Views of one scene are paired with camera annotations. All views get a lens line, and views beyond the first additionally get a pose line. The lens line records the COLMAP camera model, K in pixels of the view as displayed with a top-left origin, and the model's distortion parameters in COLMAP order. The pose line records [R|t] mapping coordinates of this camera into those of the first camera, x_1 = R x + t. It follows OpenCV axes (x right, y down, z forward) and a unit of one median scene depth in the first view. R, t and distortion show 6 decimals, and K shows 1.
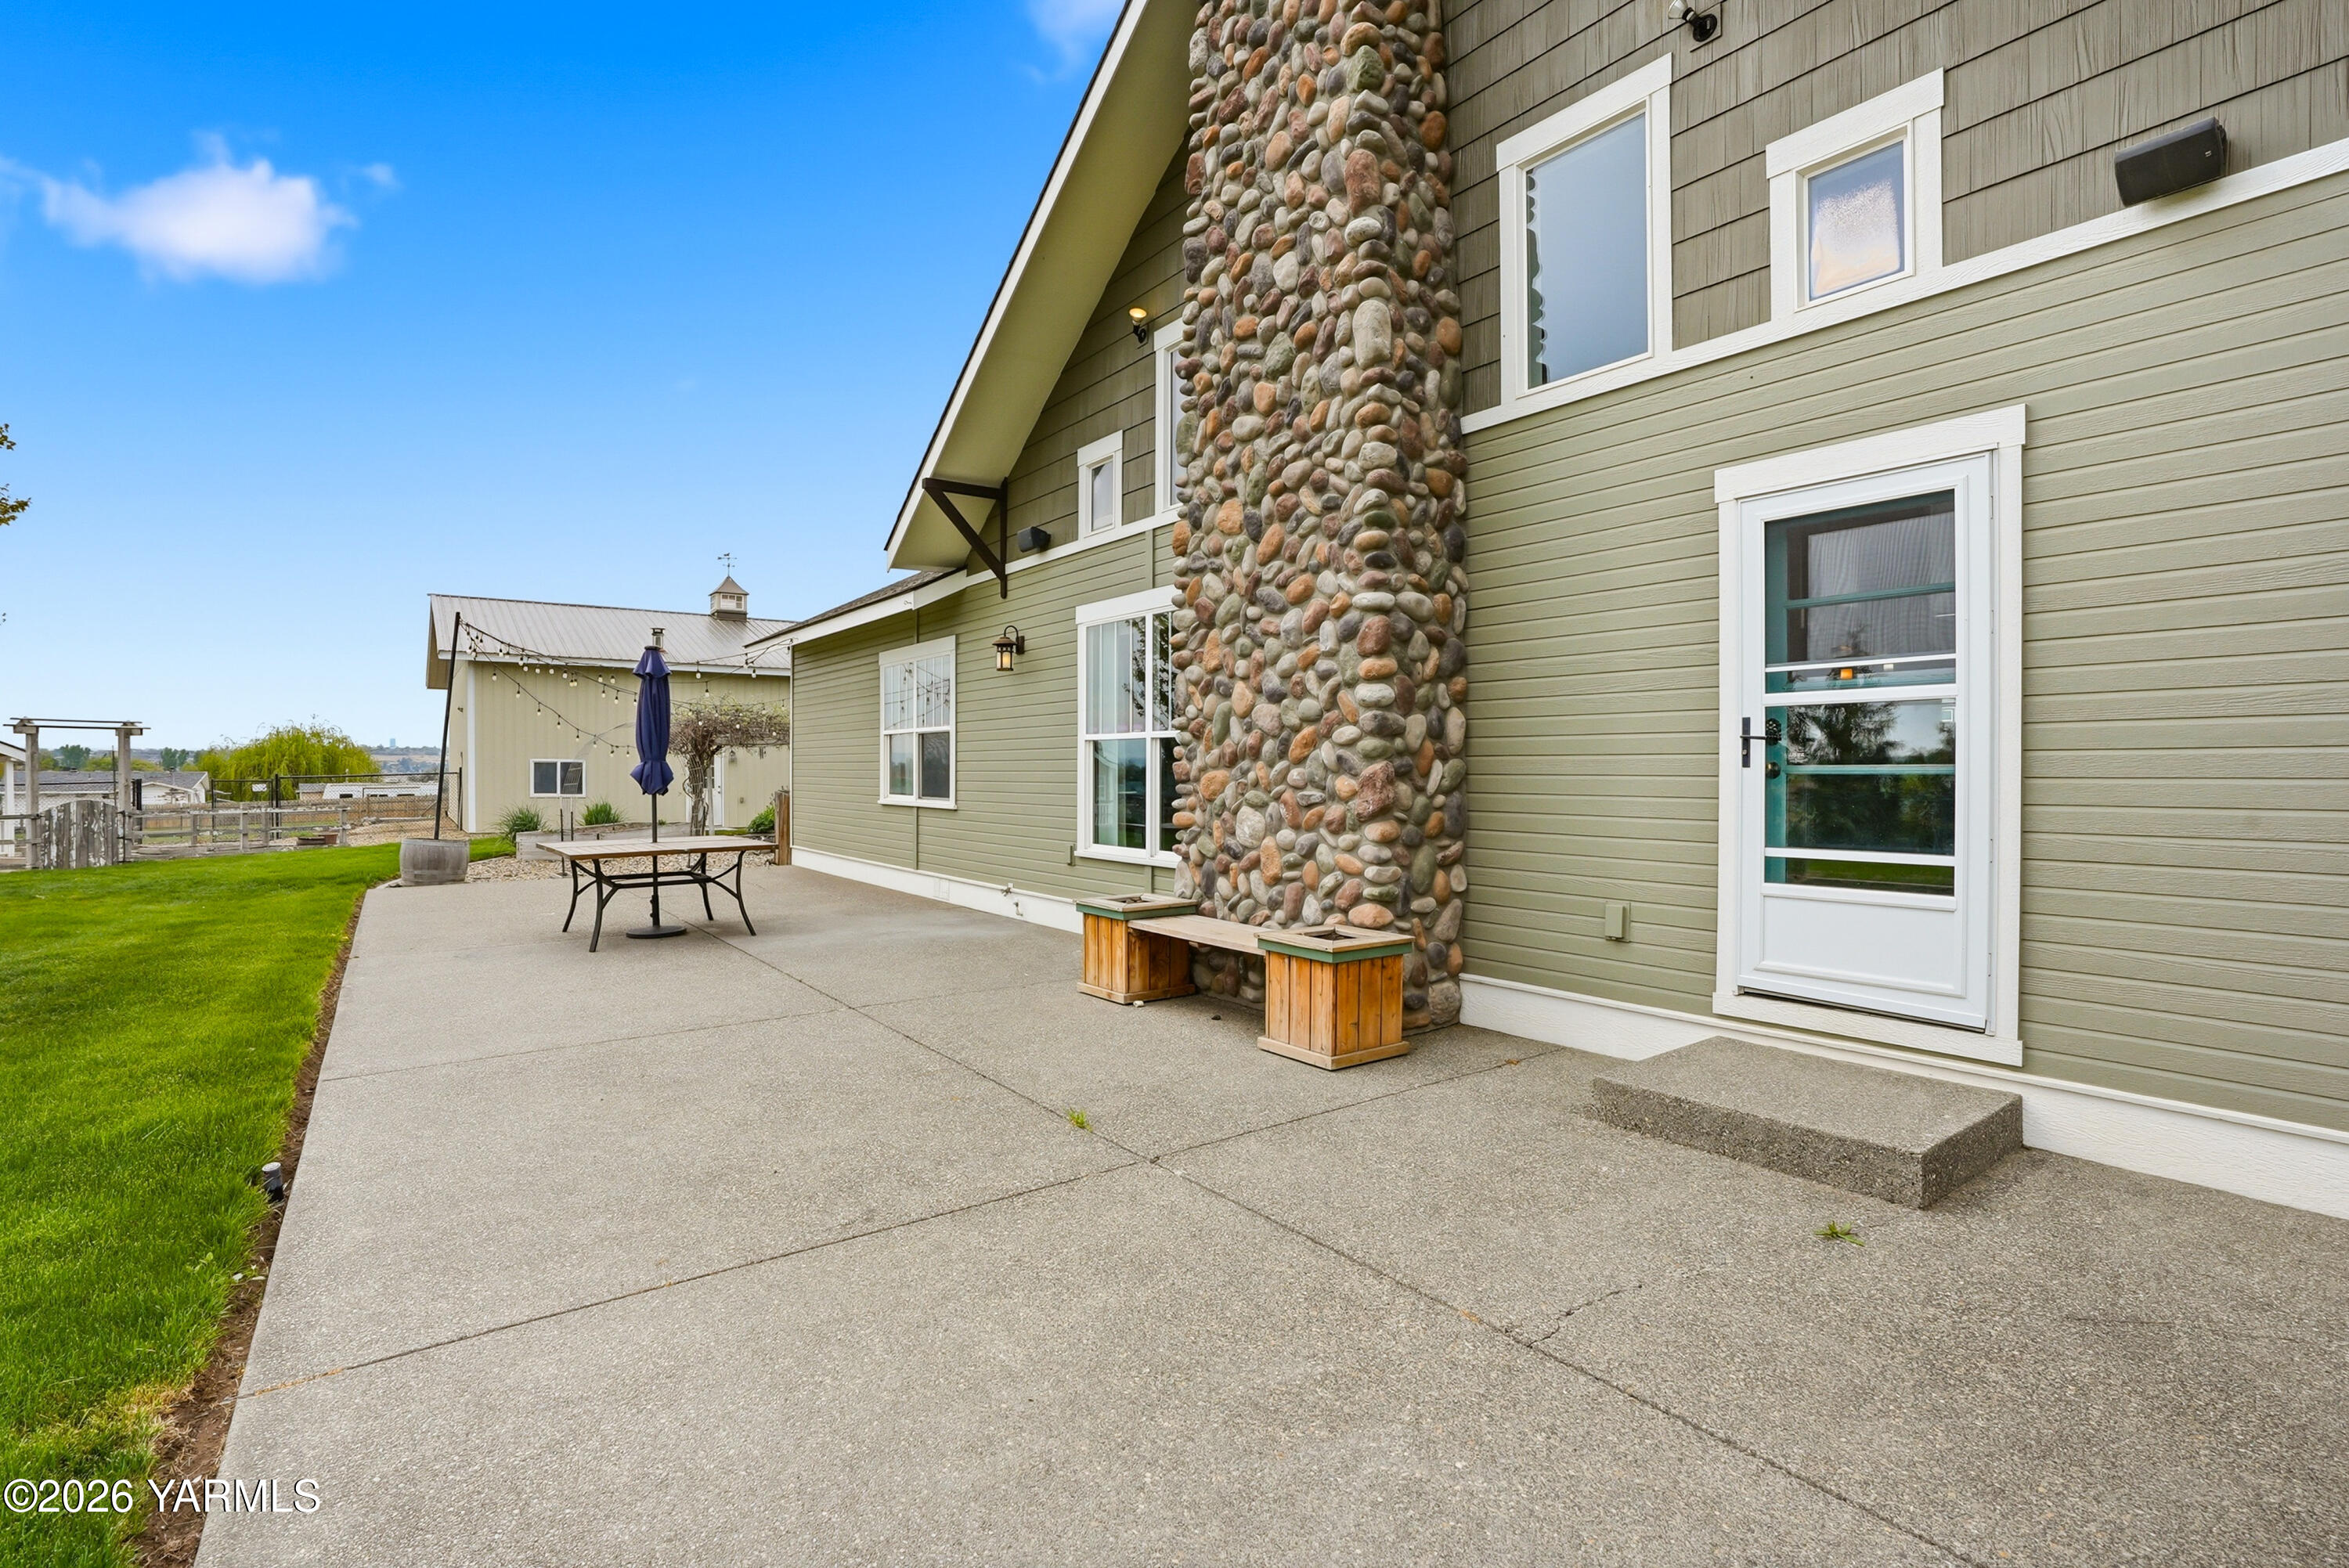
lens RADIAL K [[1102.5, 0, 1180.4], [0, 1102.5, 788.7], [0, 0, 1]] dist [-0.077721, 0.033526]
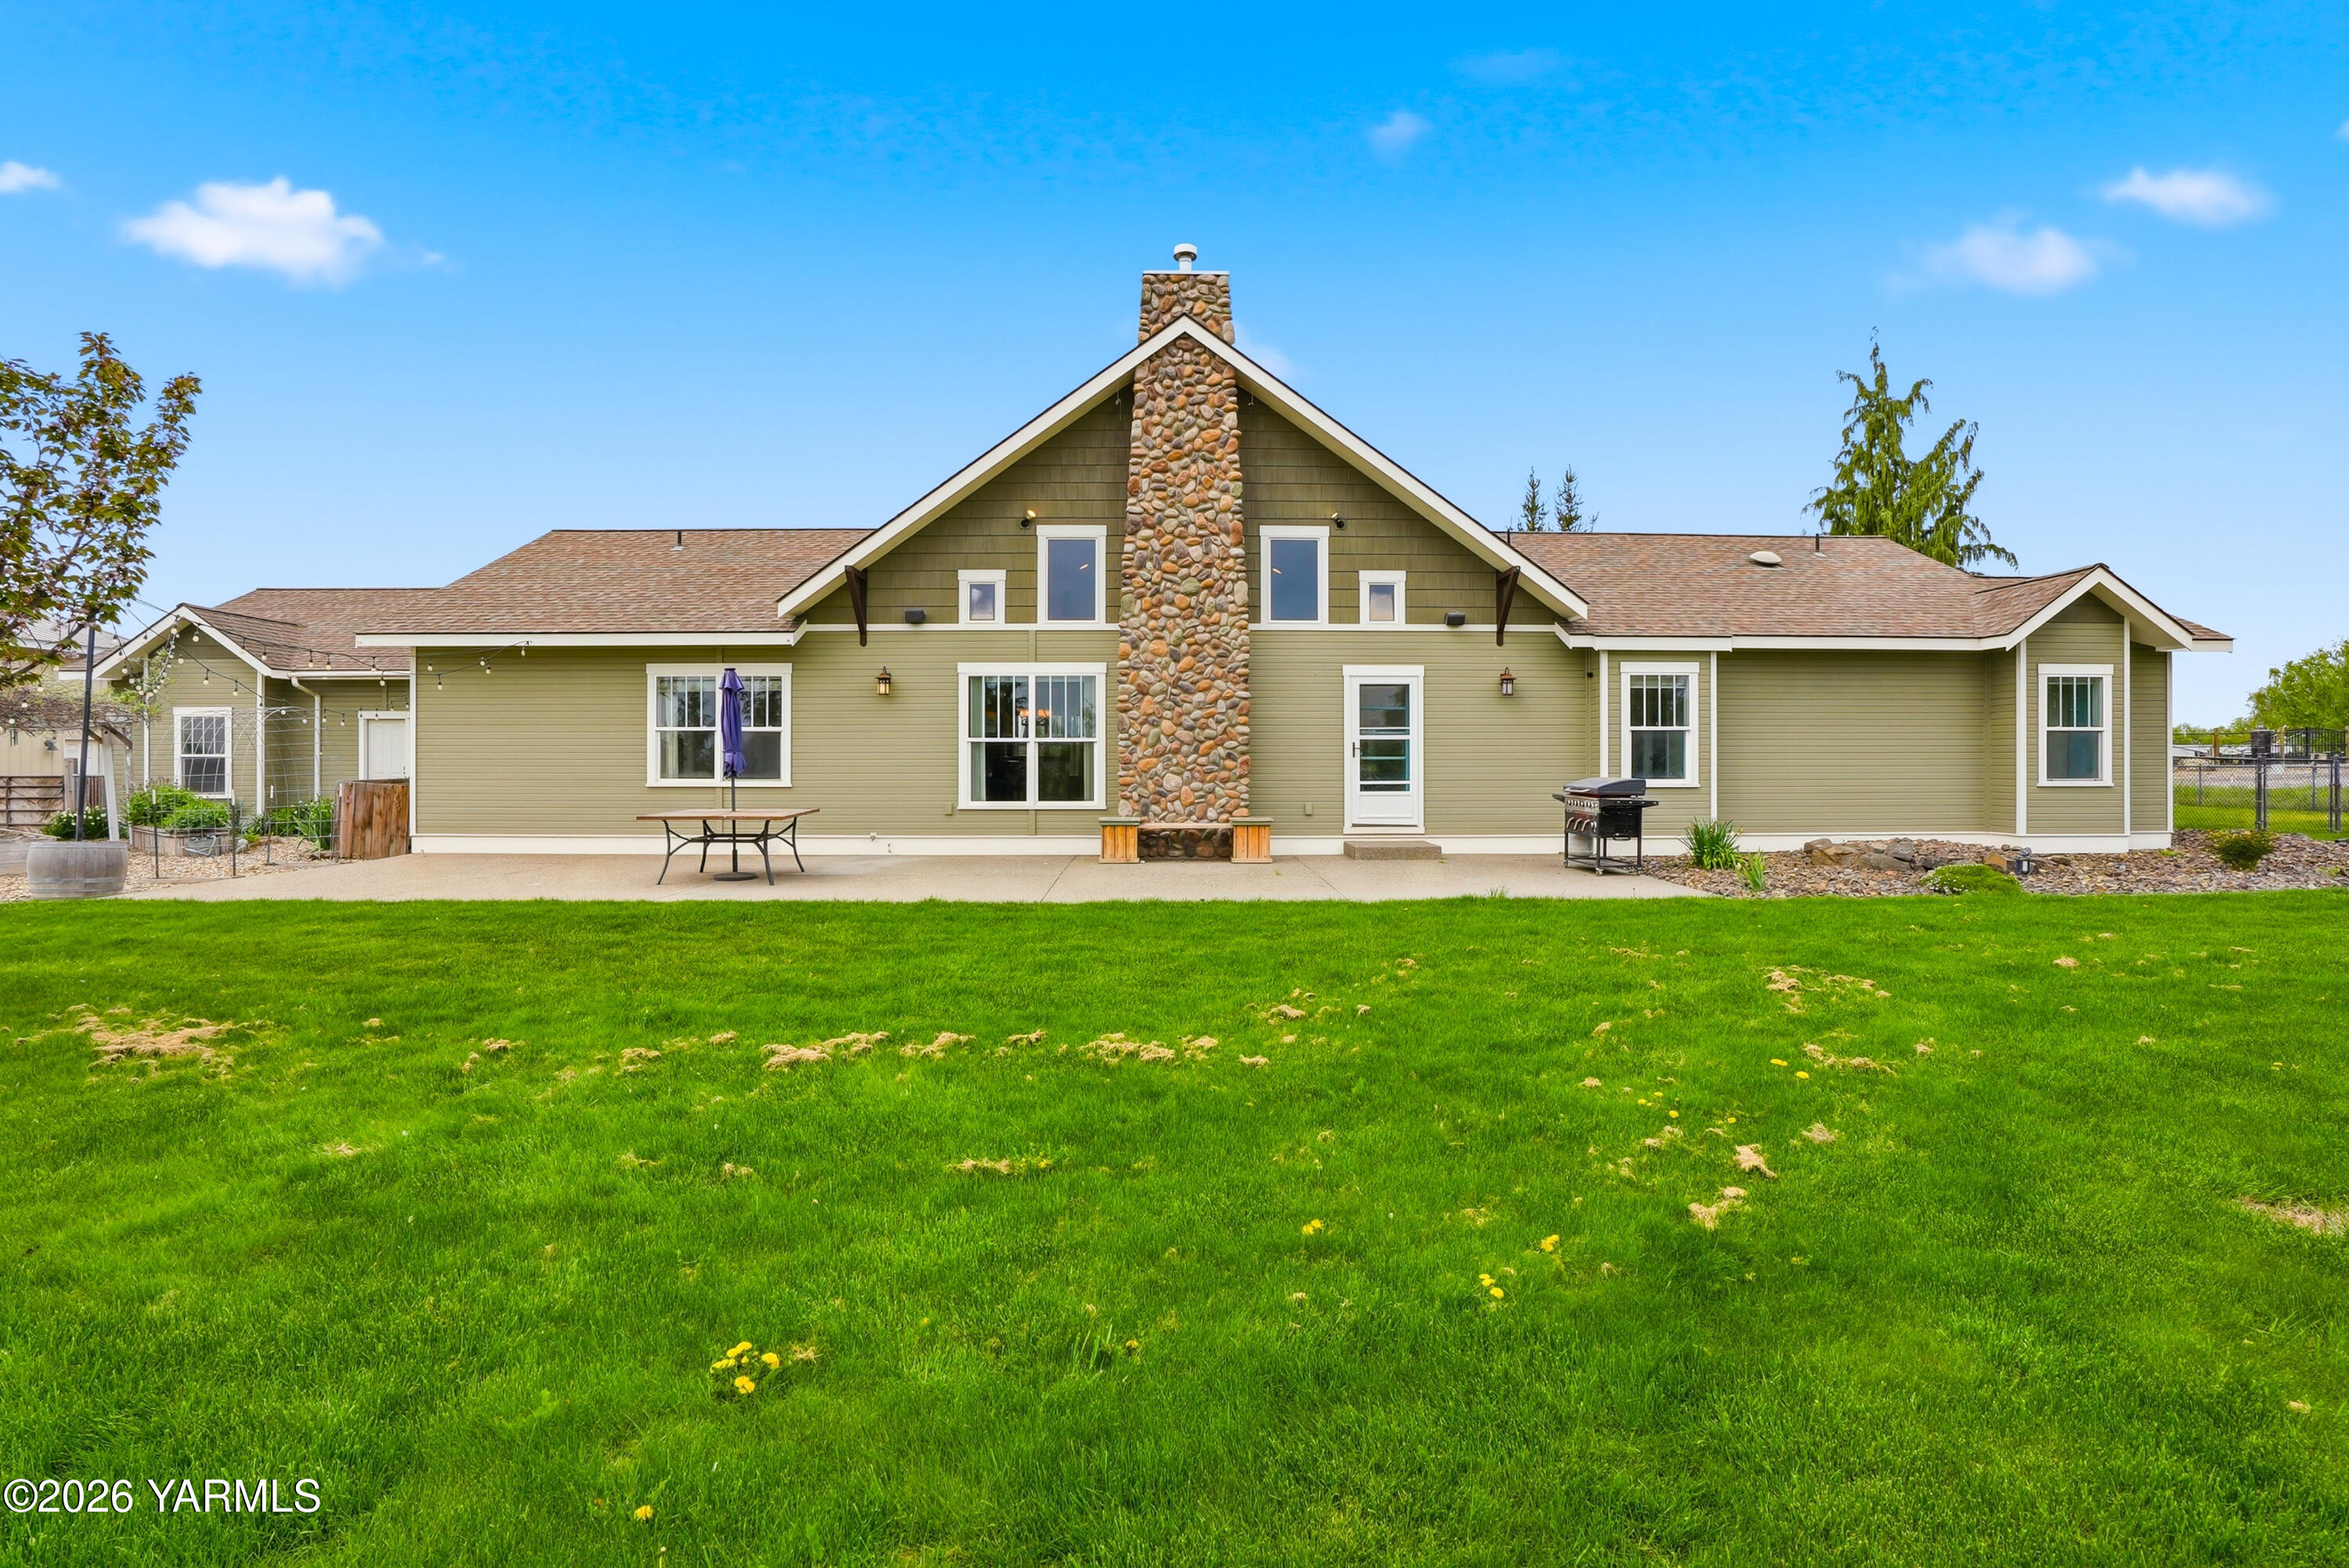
lens RADIAL K [[1107.9, 0, 1178.6], [0, 1107.9, 773.1], [0, 0, 1]] dist [-0.077318, 0.034656]
pose [[0.577042, -0.008646, 0.816669, -1.945172], [0.014794, 0.999891, 0.000133, 0.015017], [-0.816581, 0.012005, 0.577107, -0.392066]]
